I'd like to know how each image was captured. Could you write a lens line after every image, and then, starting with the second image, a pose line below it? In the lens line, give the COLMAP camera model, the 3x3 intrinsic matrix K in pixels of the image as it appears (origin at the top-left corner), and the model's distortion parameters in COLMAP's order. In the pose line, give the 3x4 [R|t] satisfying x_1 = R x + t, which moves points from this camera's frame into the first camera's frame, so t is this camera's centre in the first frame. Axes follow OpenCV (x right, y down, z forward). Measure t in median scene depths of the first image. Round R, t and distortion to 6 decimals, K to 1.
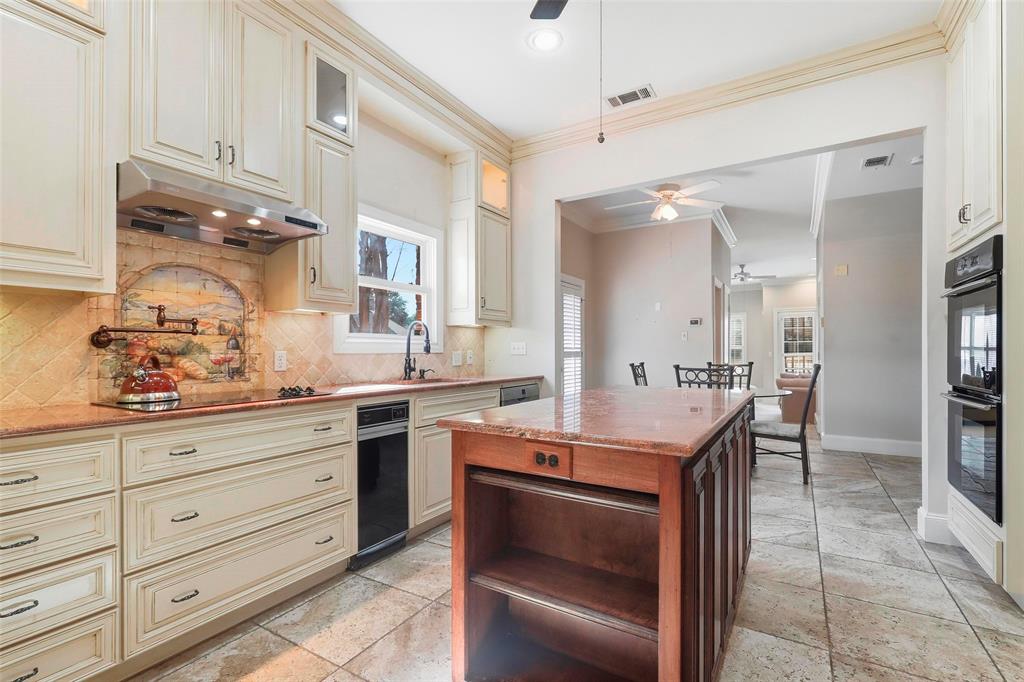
lens RADIAL K [[465.9, 0, 514.0], [0, 465.9, 347.9], [0, 0, 1]] dist [0.001297, 0.000397]
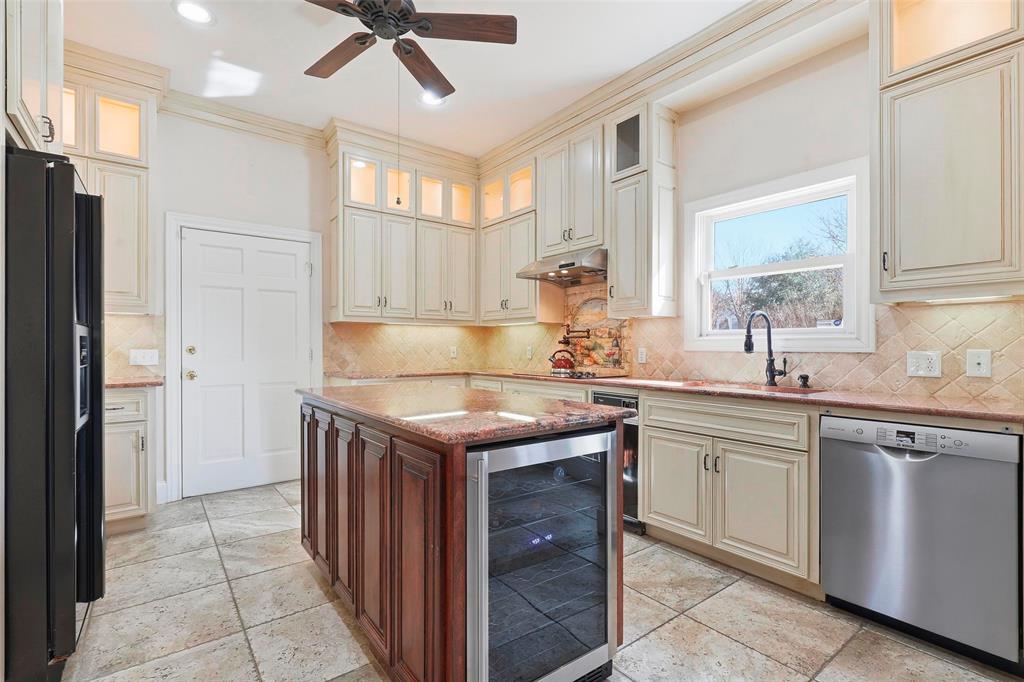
lens RADIAL K [[465.9, 0, 514.0], [0, 465.9, 347.9], [0, 0, 1]] dist [0.001297, 0.000397]
pose [[-0.357811, 0.004292, -0.933784, 0.922760], [0.005346, 0.999982, 0.002548, 0.000710], [0.933779, -0.004080, -0.357828, 1.216121]]
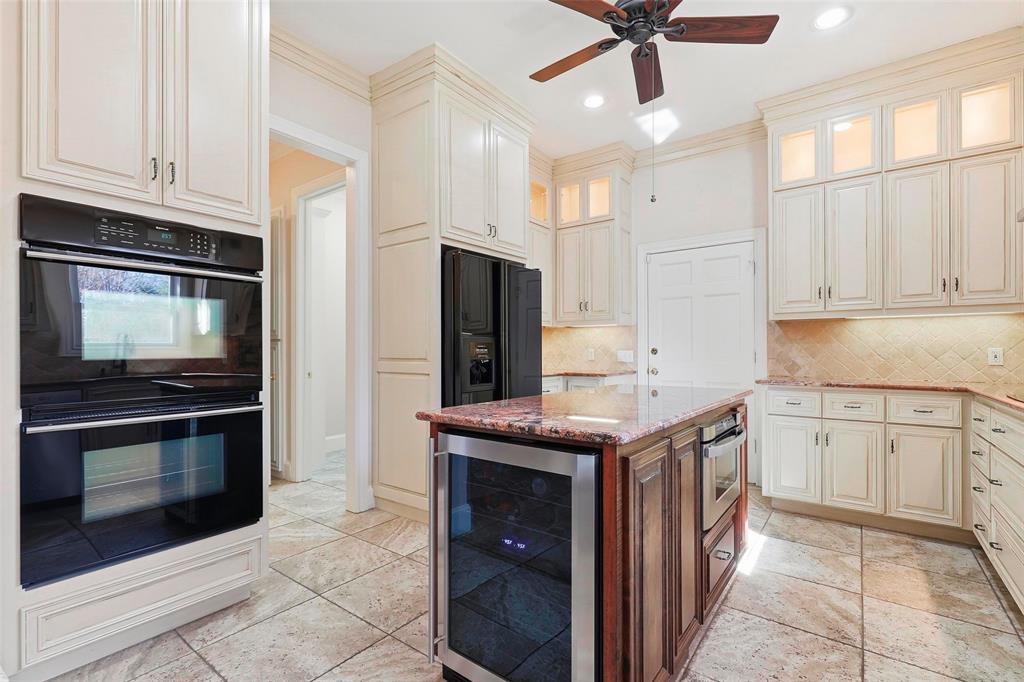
lens RADIAL K [[465.9, 0, 514.0], [0, 465.9, 347.9], [0, 0, 1]] dist [0.001297, 0.000397]
pose [[-0.995777, 0.002670, 0.091761, 0.313939], [0.001869, 0.999959, -0.008811, 0.008473], [-0.091781, -0.008602, -0.995742, 1.602693]]
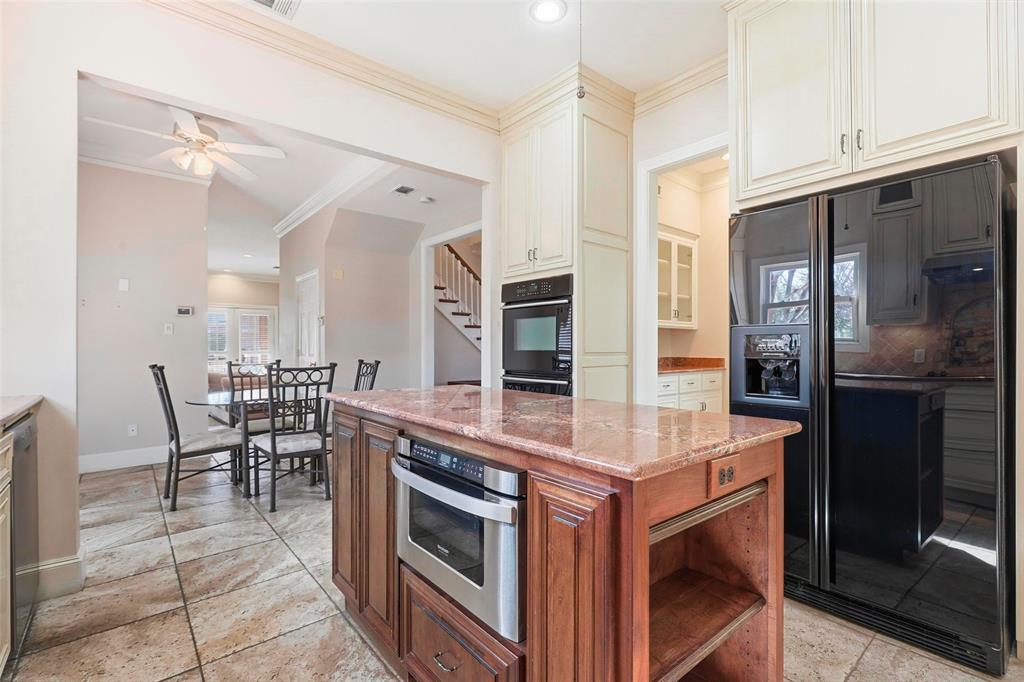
lens RADIAL K [[458.3, 0, 512.0], [0, 458.3, 341.0], [0, 0, 1]] dist [0.001795, 0.000264]
pose [[0.312849, 0.011525, 0.949733, -0.418568], [-0.002087, 0.999932, -0.011447, 0.006121], [-0.949800, 0.001599, 0.312852, 0.569531]]
